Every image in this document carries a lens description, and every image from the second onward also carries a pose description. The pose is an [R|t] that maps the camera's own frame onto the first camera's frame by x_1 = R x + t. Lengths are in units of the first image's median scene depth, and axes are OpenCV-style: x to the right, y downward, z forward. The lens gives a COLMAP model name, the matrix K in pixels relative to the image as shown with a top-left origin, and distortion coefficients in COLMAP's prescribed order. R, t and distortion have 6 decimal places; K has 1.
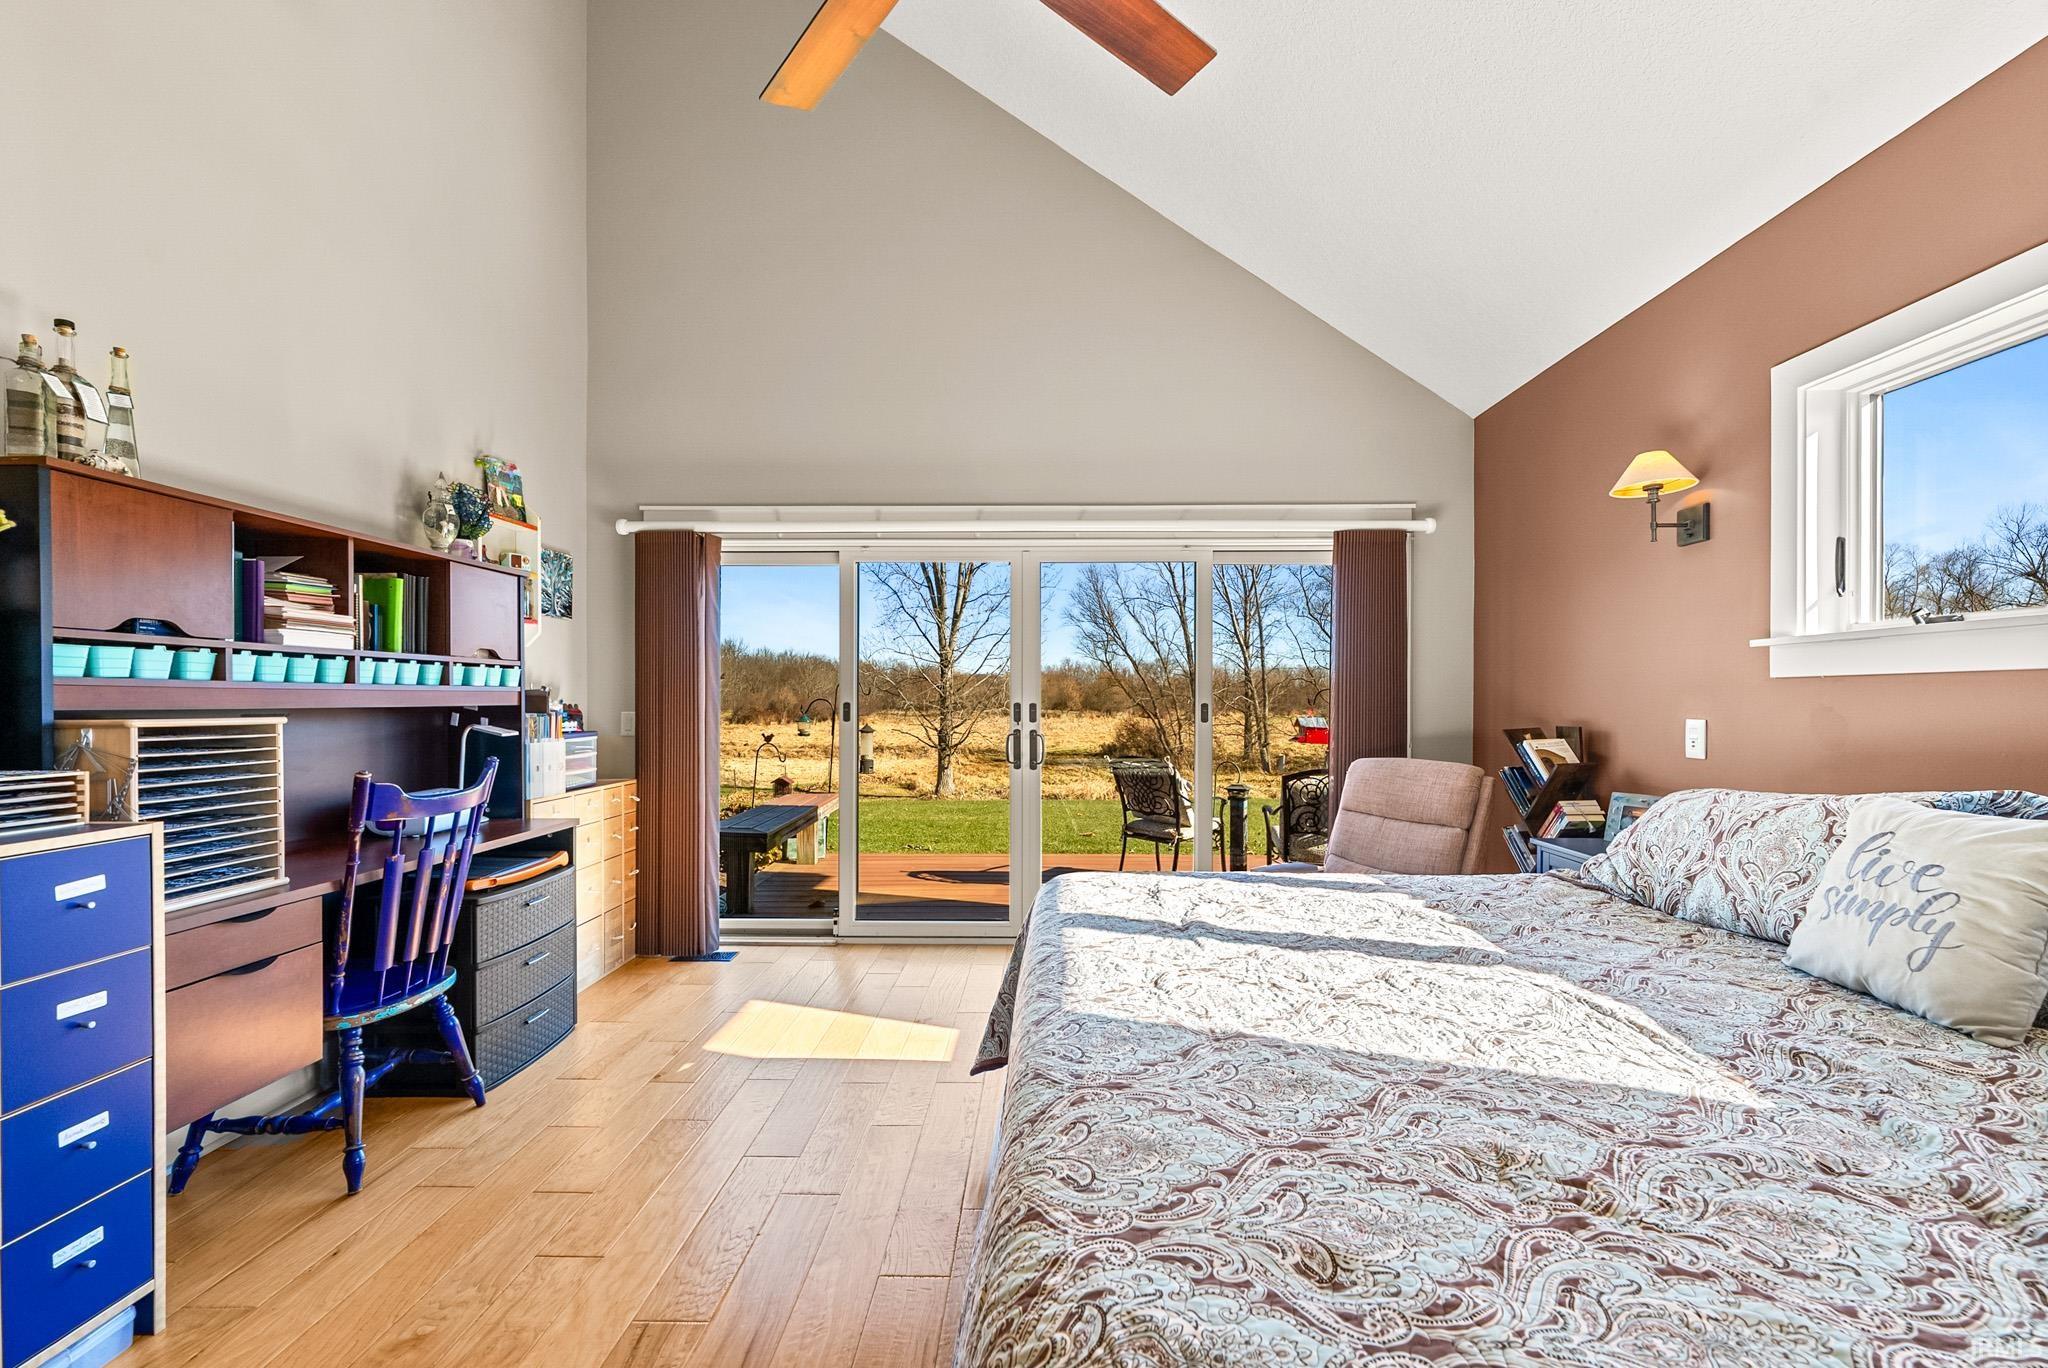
lens RADIAL K [[842.9, 0, 1027.2], [0, 842.9, 694.8], [0, 0, 1]] dist [-0.001335, -0.000244]
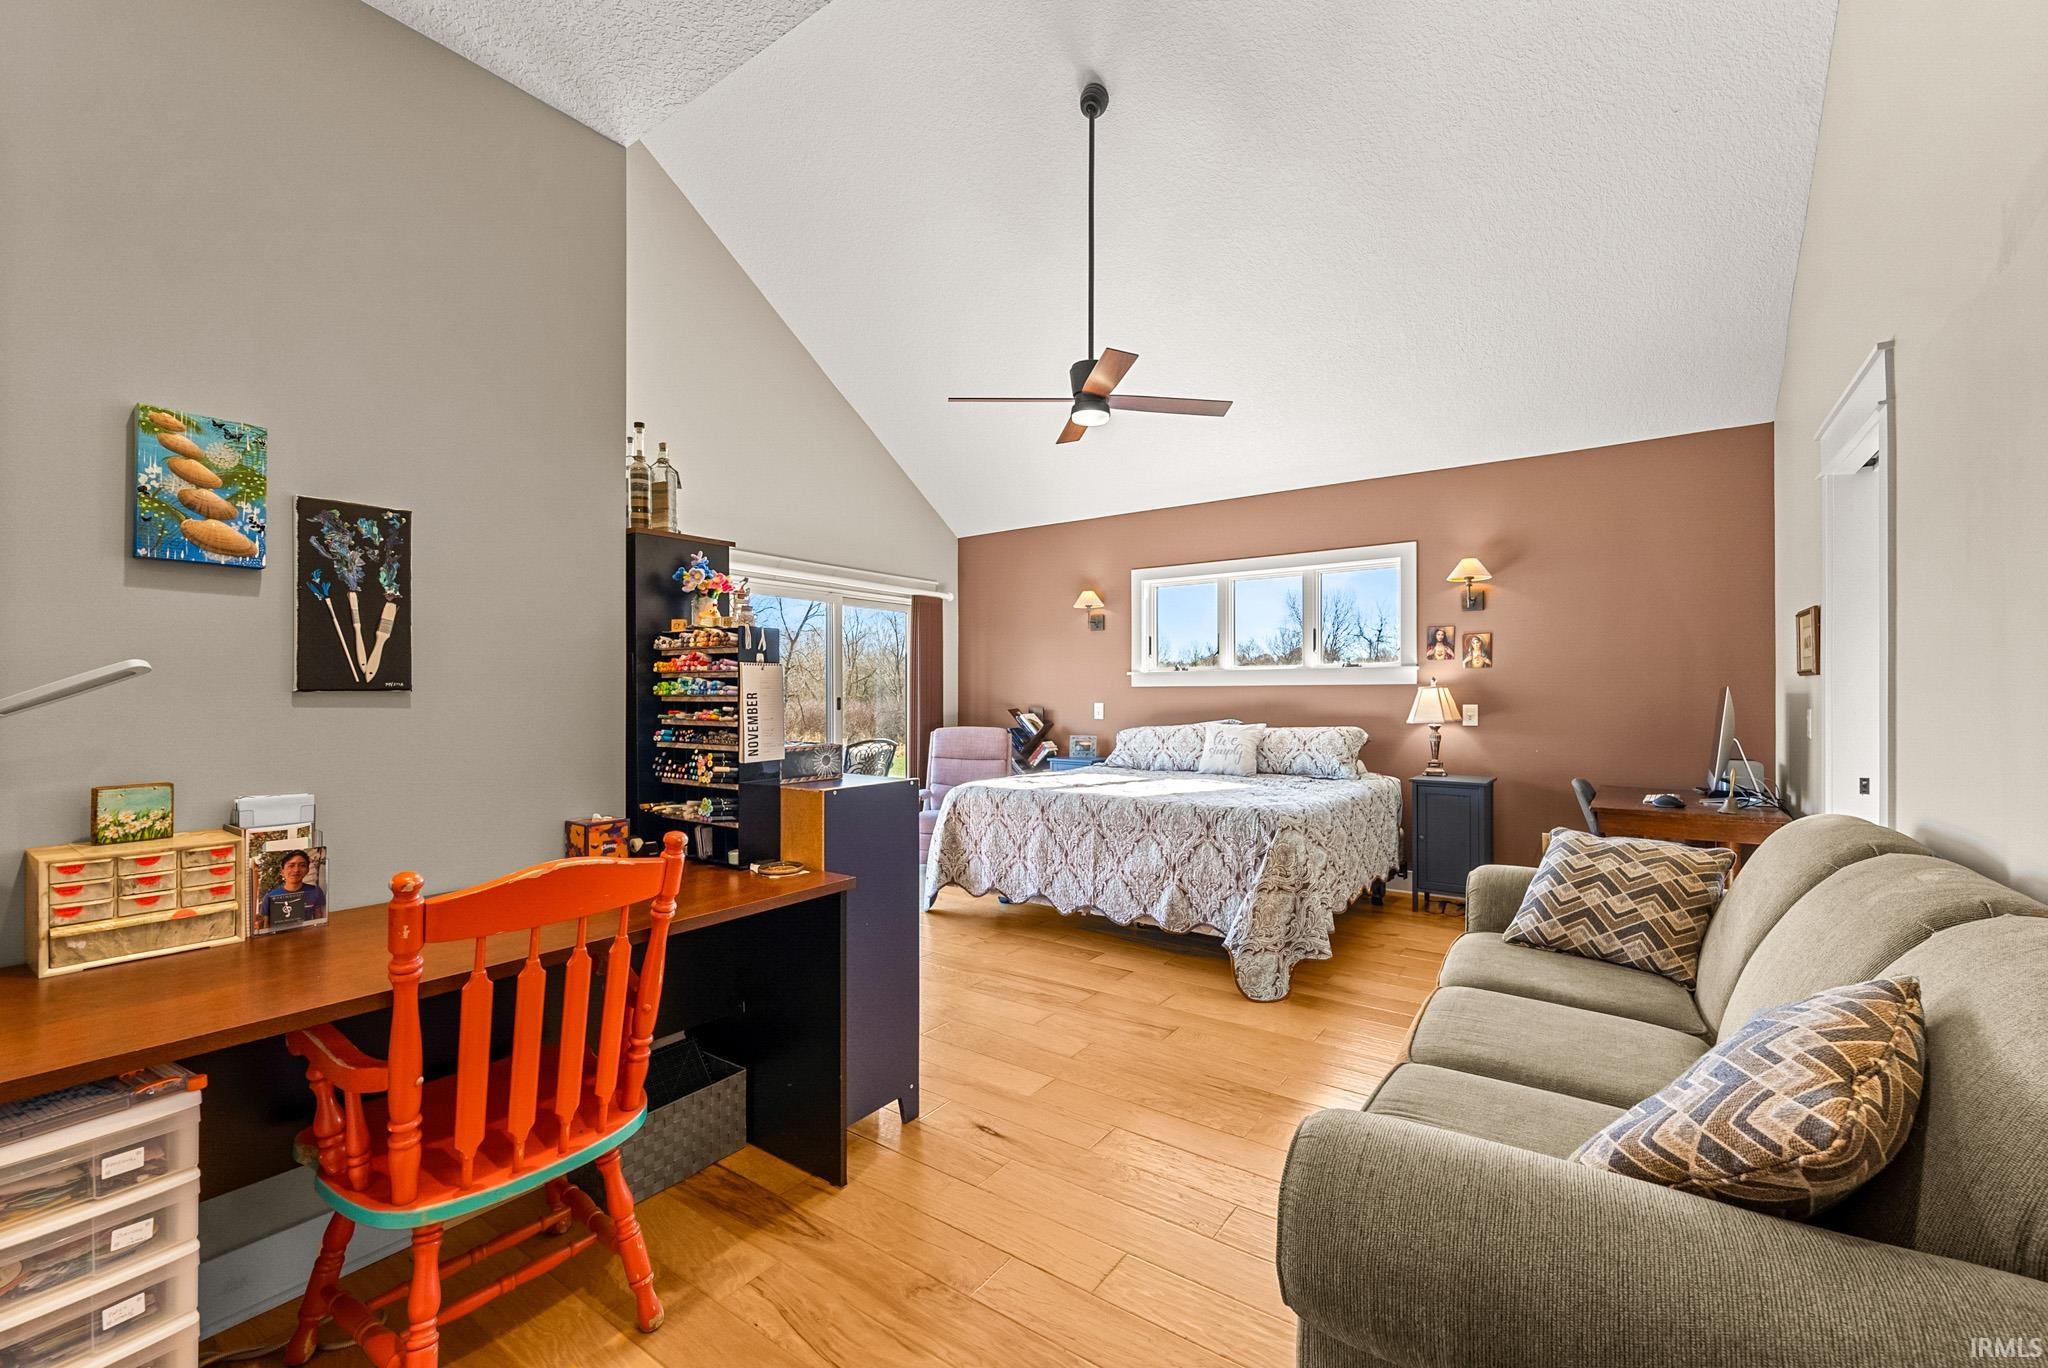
lens RADIAL K [[842.9, 0, 1027.2], [0, 842.9, 694.8], [0, 0, 1]] dist [-0.001335, -0.000244]
pose [[0.561172, -0.005275, 0.827682, -1.338409], [-0.002928, 0.999961, 0.008358, -0.014015], [-0.827694, -0.007114, 0.561135, -0.198608]]
